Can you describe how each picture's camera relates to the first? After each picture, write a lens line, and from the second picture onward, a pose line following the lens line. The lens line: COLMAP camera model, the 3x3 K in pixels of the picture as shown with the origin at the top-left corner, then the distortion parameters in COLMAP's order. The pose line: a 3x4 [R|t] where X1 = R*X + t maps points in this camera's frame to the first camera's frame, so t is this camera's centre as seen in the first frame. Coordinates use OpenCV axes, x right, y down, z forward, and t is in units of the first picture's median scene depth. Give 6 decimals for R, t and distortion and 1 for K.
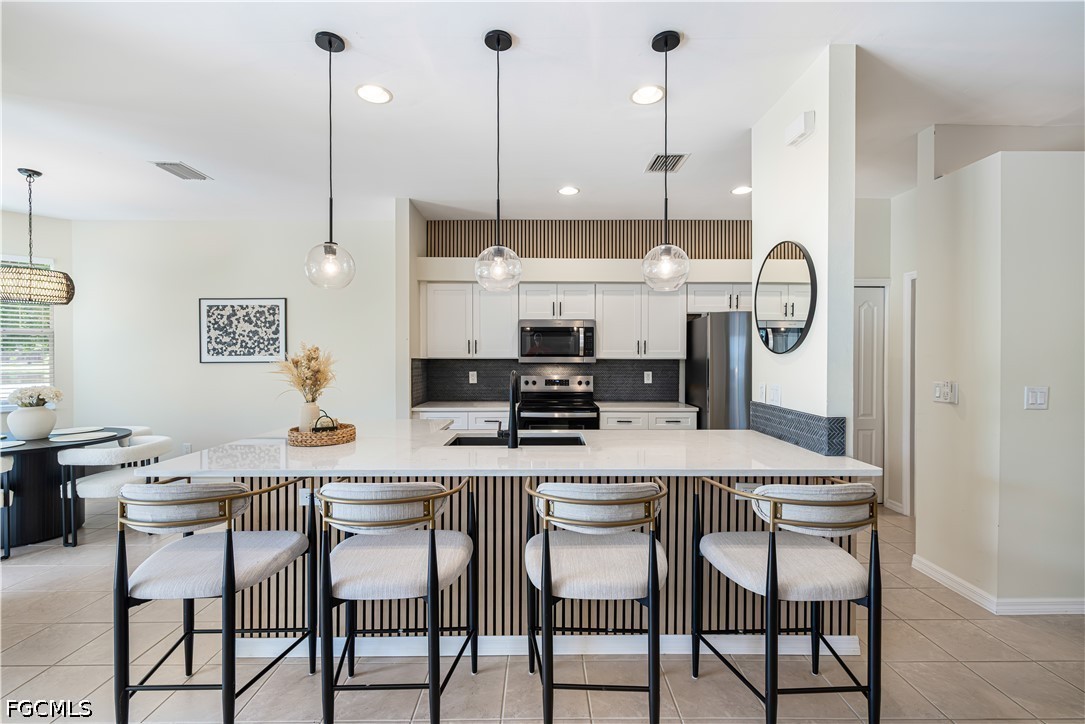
lens RADIAL K [[464.8, 0, 544.5], [0, 464.8, 361.4], [0, 0, 1]] dist [0.000928, -0.000010]
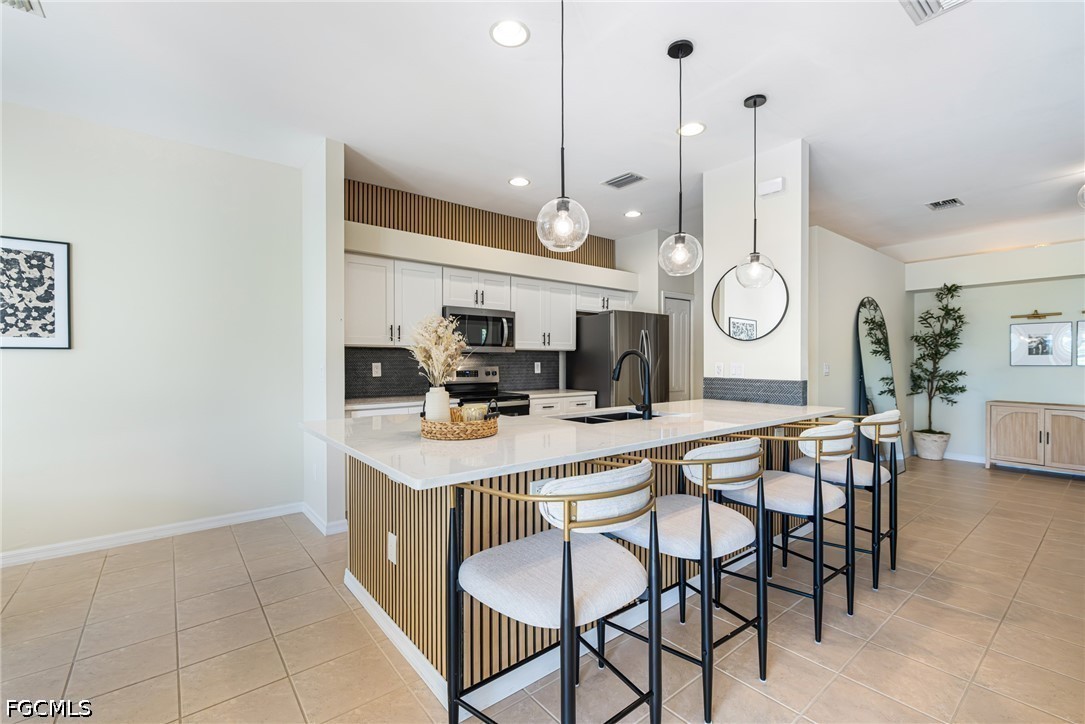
lens RADIAL K [[466.1, 0, 542.5], [0, 466.1, 362.0], [0, 0, 1]] dist [-0.001267, 0.000061]
pose [[0.785902, -0.002984, 0.618343, -0.447300], [0.007215, 0.999965, -0.004344, 0.026391], [-0.618308, 0.007876, 0.785896, 0.139319]]
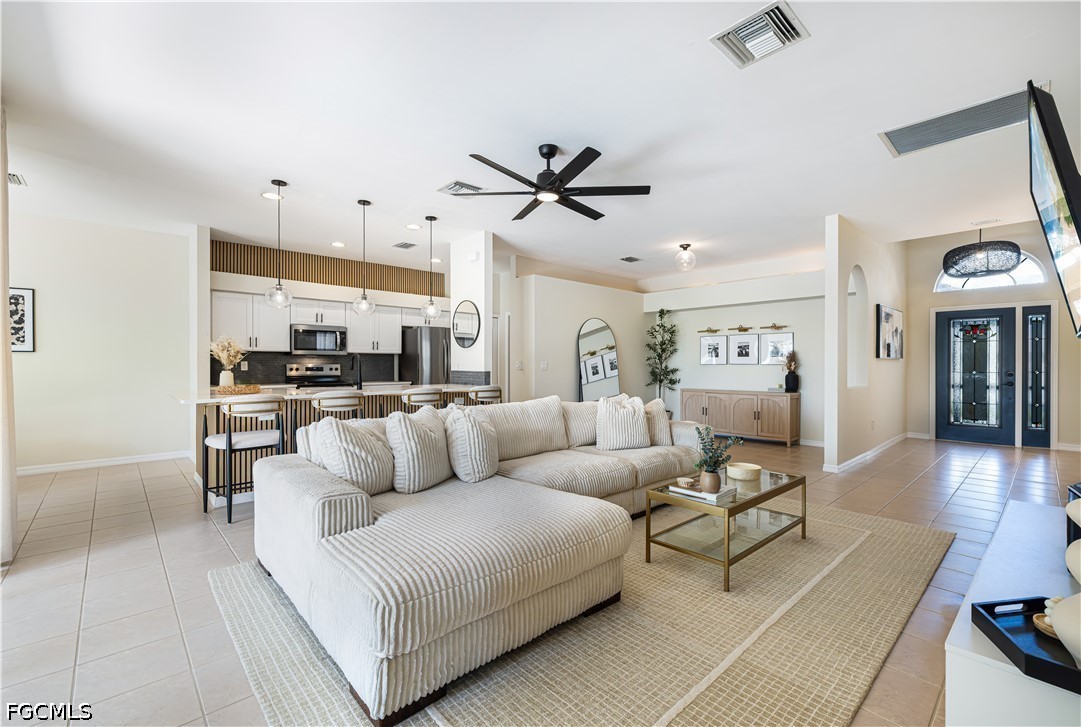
lens RADIAL K [[467.8, 0, 540.5], [0, 467.8, 363.5], [0, 0, 1]] dist [-0.000779, 0.000019]
pose [[0.738640, 0.000502, 0.674099, -0.425103], [0.007275, 0.999936, -0.008717, 0.045807], [-0.674060, 0.011343, 0.738589, -0.525631]]
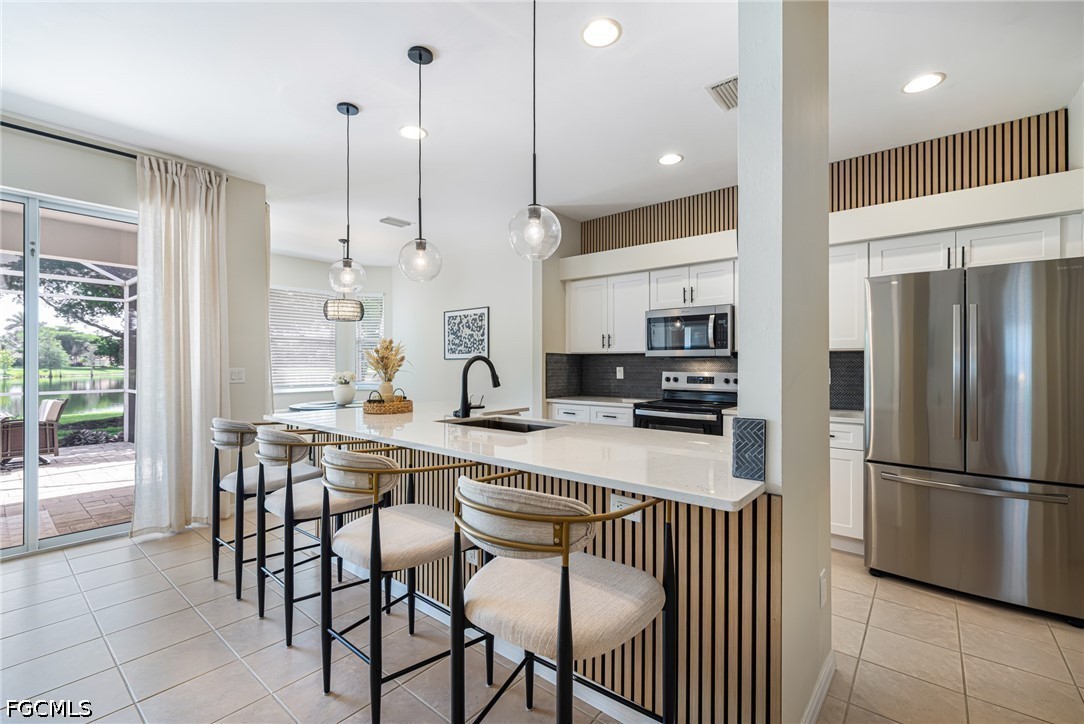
lens RADIAL K [[468.1, 0, 549.7], [0, 468.1, 361.8], [0, 0, 1]] dist [-0.002891, -0.000333]
pose [[0.771309, -0.001594, -0.636459, 0.363320], [-0.006227, 0.999930, -0.010050, 0.021995], [0.636430, 0.011715, 0.771245, 0.144309]]
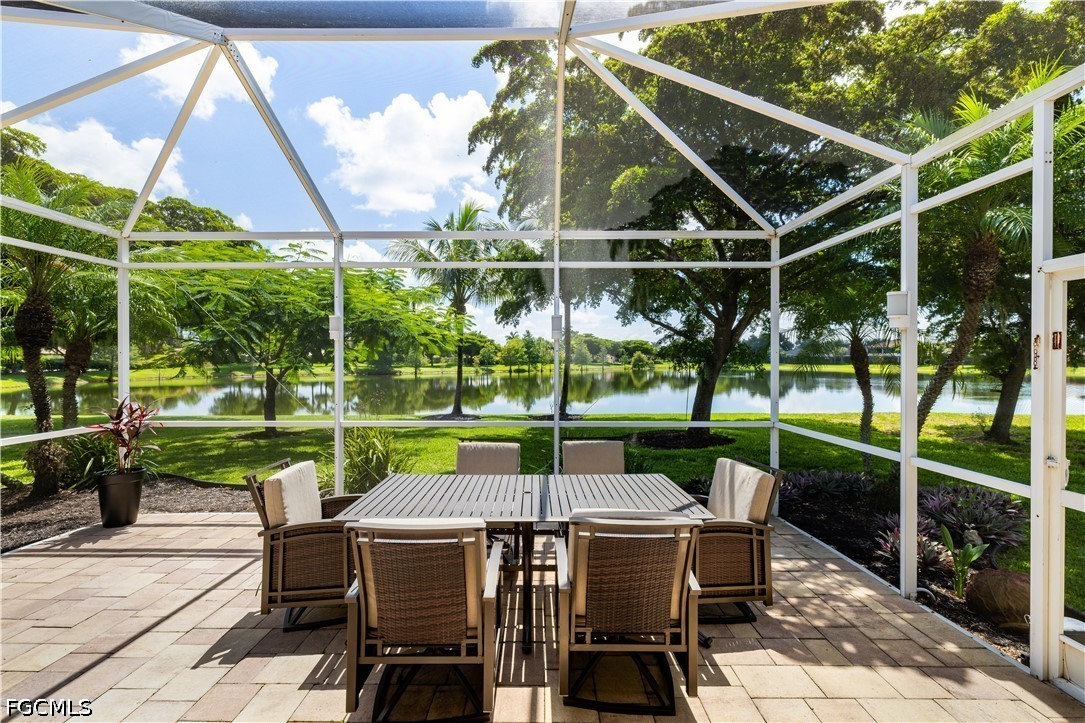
lens RADIAL K [[464.8, 0, 544.5], [0, 464.8, 360.9], [0, 0, 1]] dist [0.000928, -0.000010]
pose [[-0.010808, 0.002515, -0.999938, -1.014237], [-0.008210, 0.999963, 0.002604, -0.011290], [0.999908, 0.008238, -0.010787, 0.007194]]
